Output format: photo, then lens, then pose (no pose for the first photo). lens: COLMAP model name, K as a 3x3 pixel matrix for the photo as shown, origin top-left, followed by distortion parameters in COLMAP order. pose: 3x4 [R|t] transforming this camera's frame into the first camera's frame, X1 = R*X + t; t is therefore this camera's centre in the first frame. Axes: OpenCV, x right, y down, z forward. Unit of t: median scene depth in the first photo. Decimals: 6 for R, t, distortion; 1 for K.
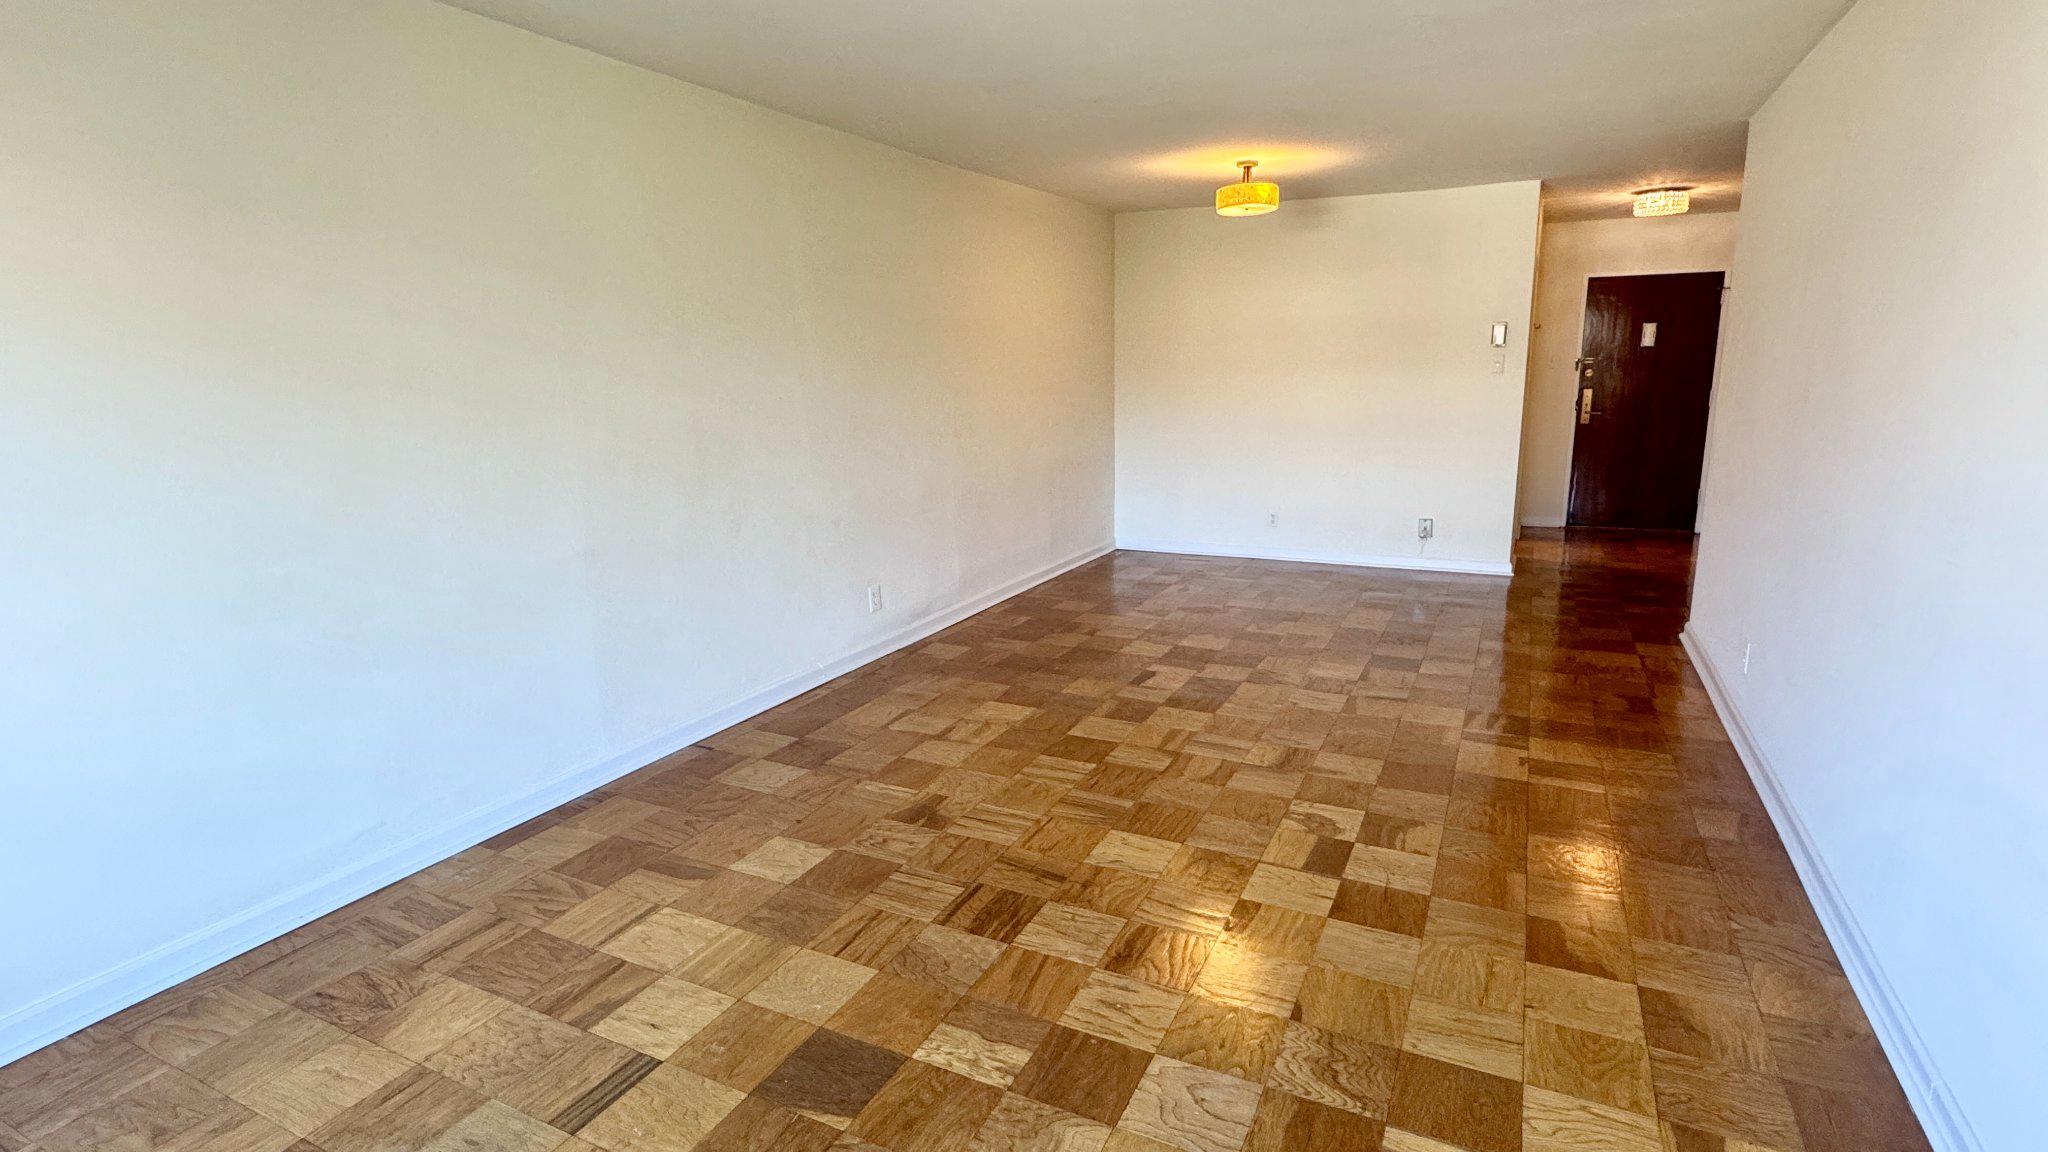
lens RADIAL K [[1021.8, 0, 1024.0], [0, 1021.8, 576.0], [0, 0, 1]] dist [-0.003542, -0.000085]
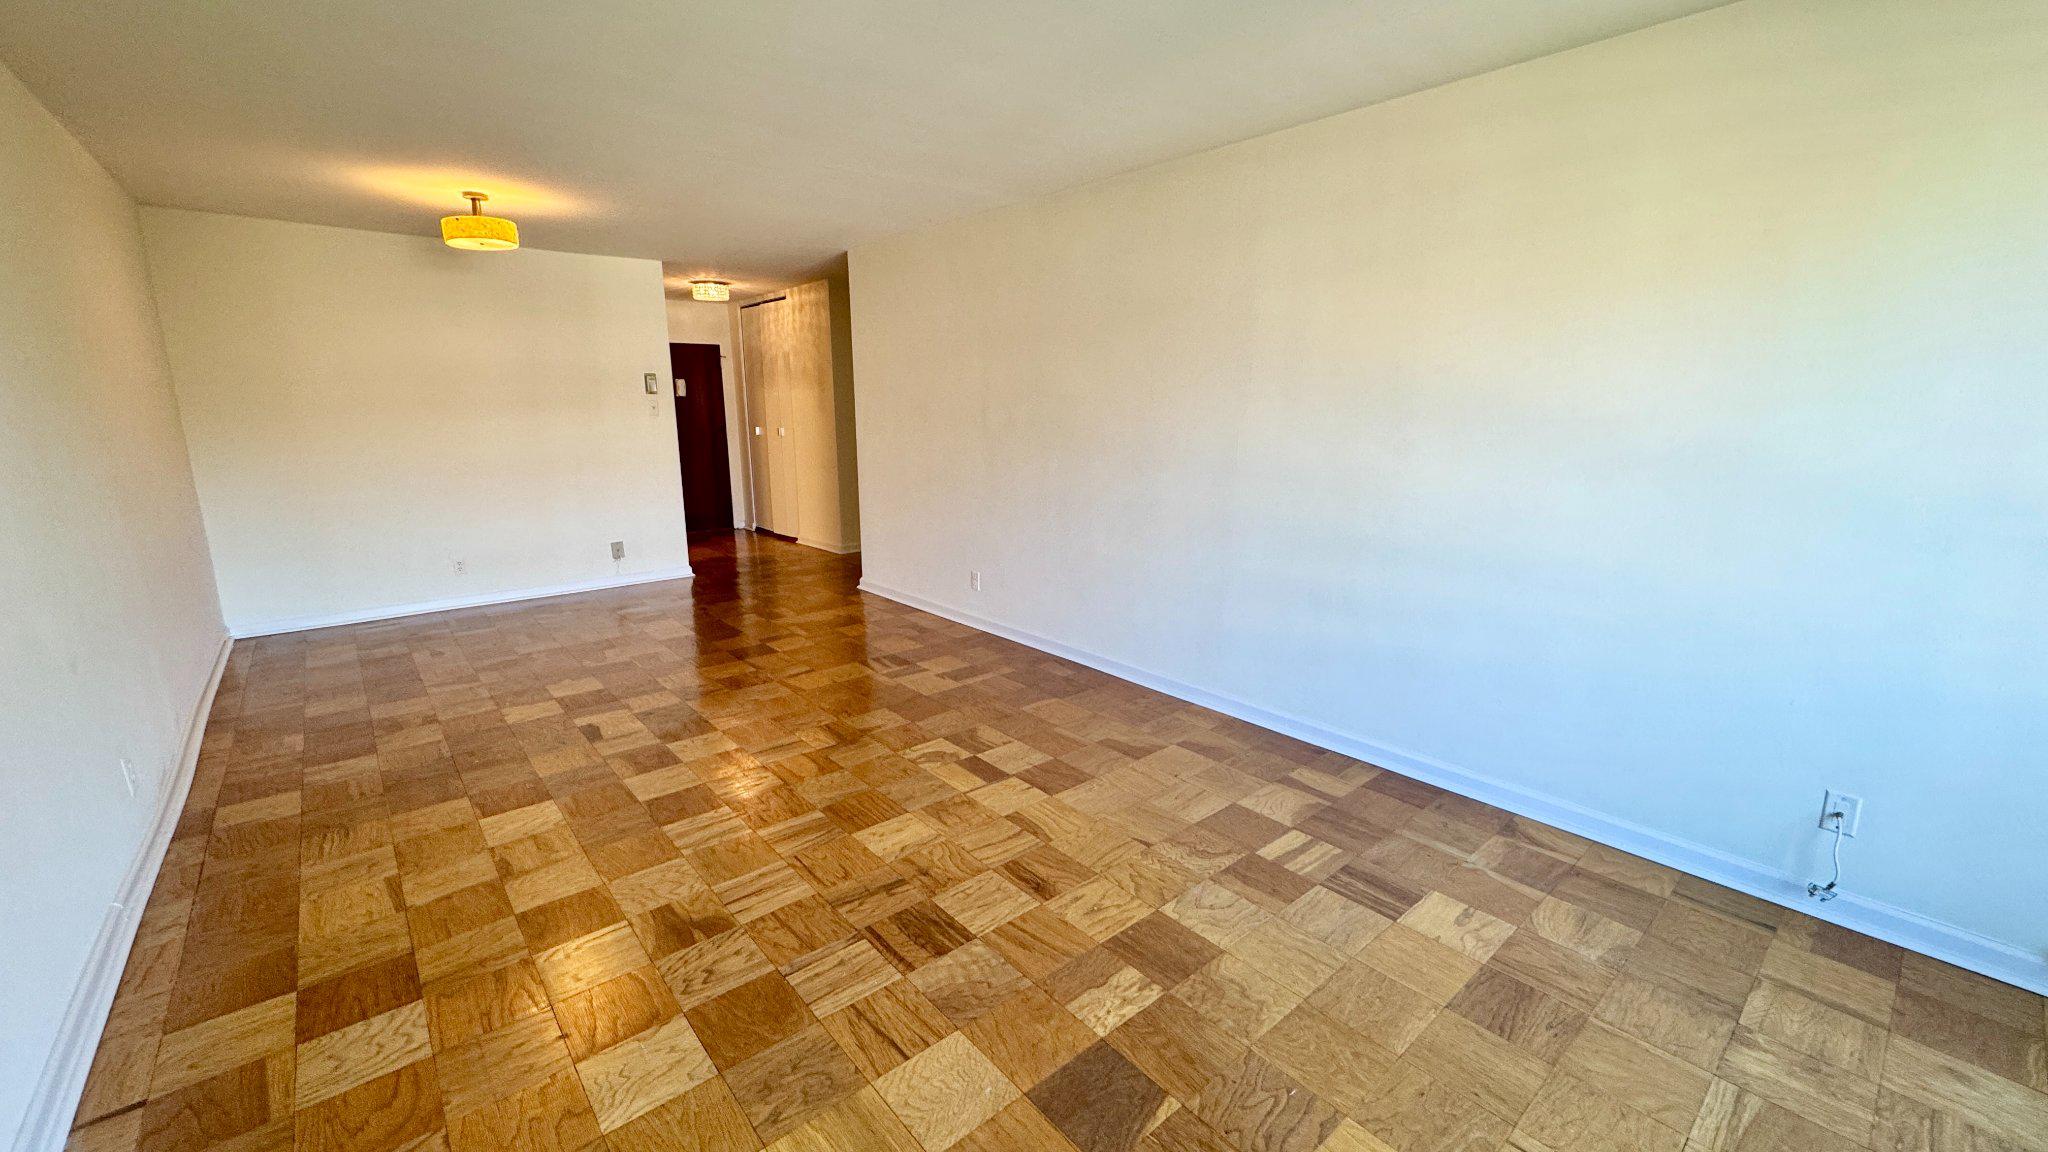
lens RADIAL K [[812.8, 0, 1024.0], [0, 812.8, 576.0], [0, 0, 1]] dist [-0.001388, -0.000013]
pose [[0.387930, -0.178836, 0.904173, -0.478287], [0.185277, 0.976101, 0.113571, -0.067644], [-0.902875, 0.123465, 0.411793, 0.380148]]
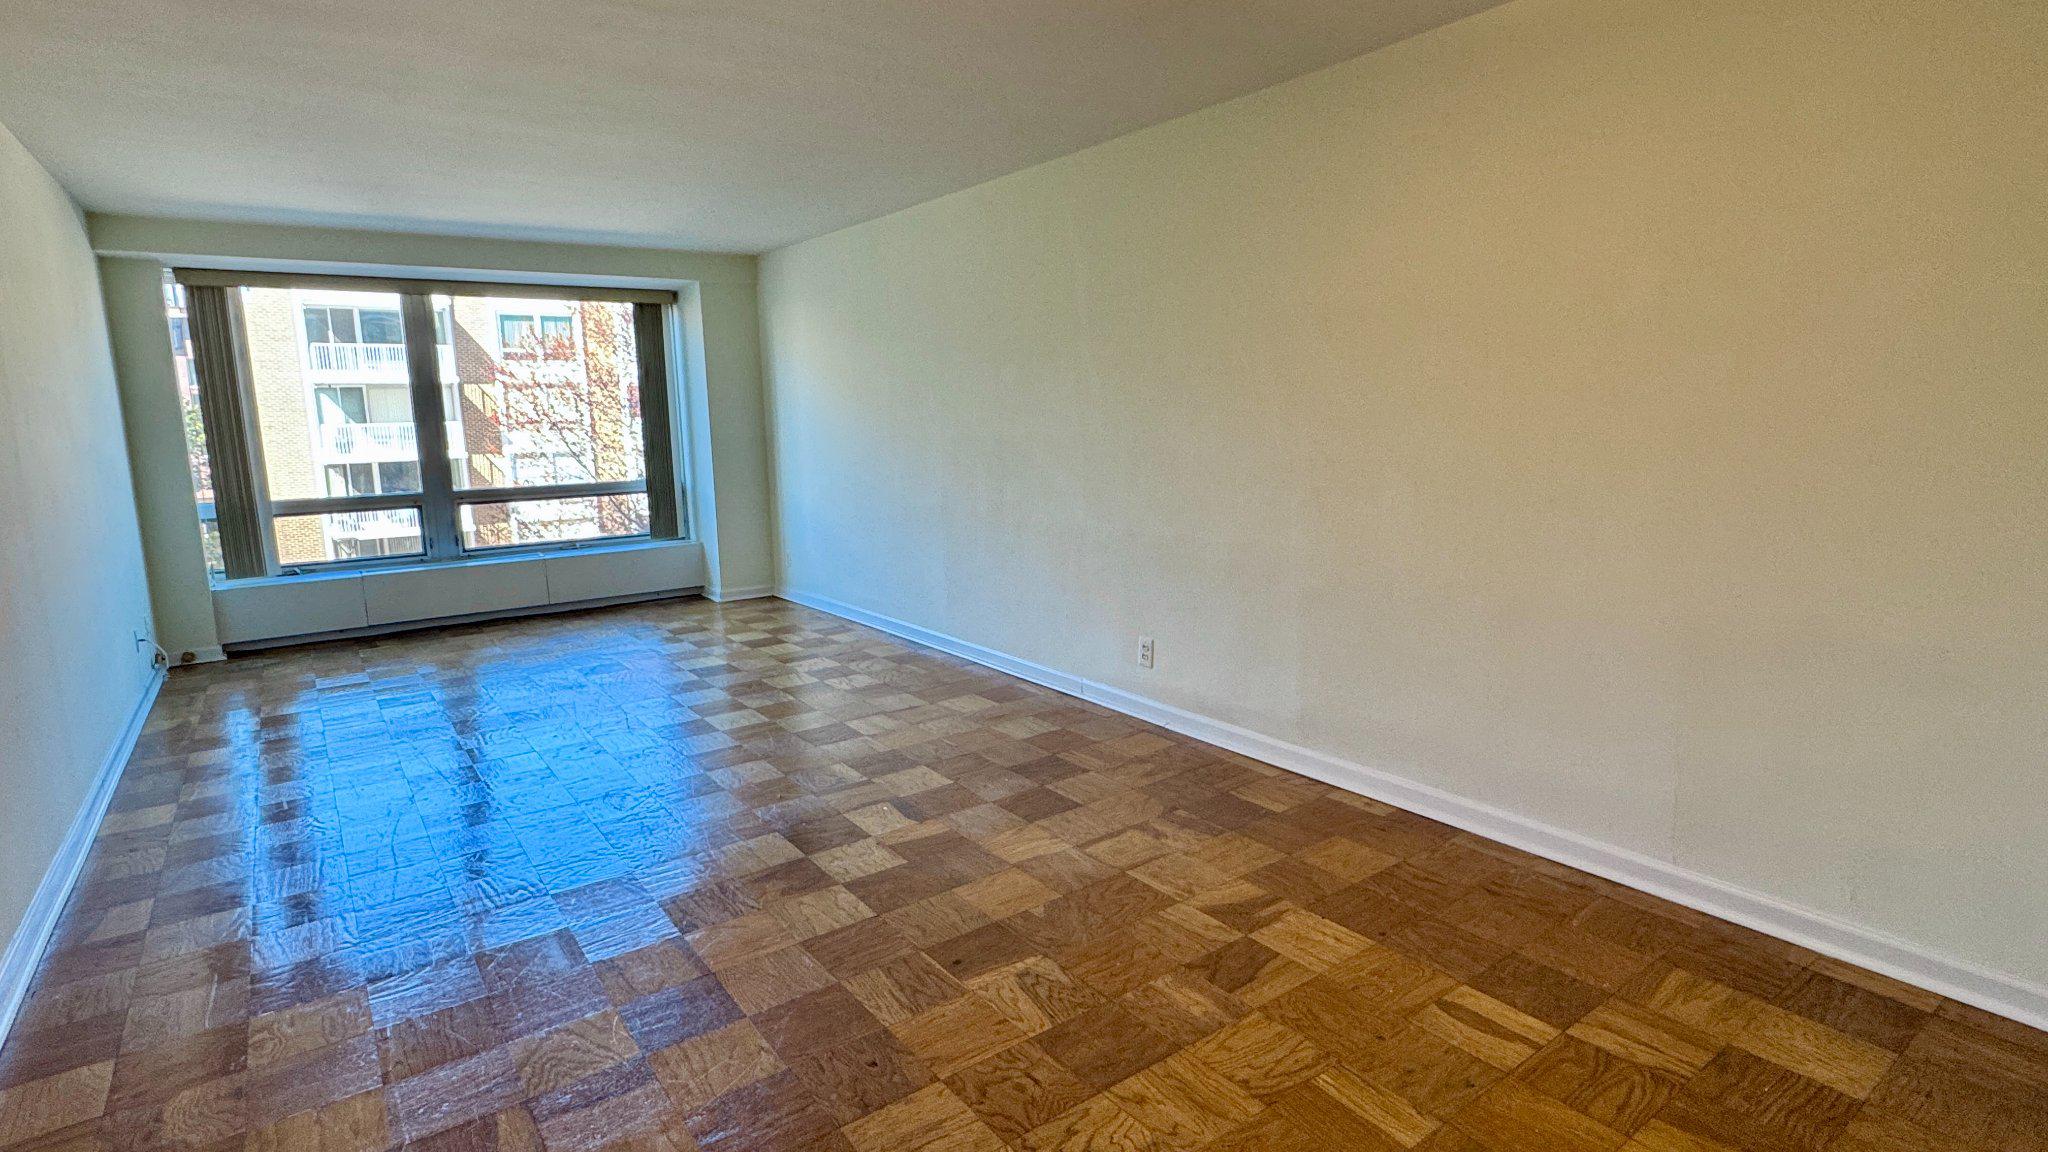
lens RADIAL K [[1021.8, 0, 1024.0], [0, 1021.8, 576.0], [0, 0, 1]] dist [-0.003542, -0.000085]
pose [[-0.460364, 0.161839, -0.872853, 0.855234], [-0.165781, 0.950271, 0.263630, -0.329876], [0.872113, 0.266068, -0.410641, 1.644338]]
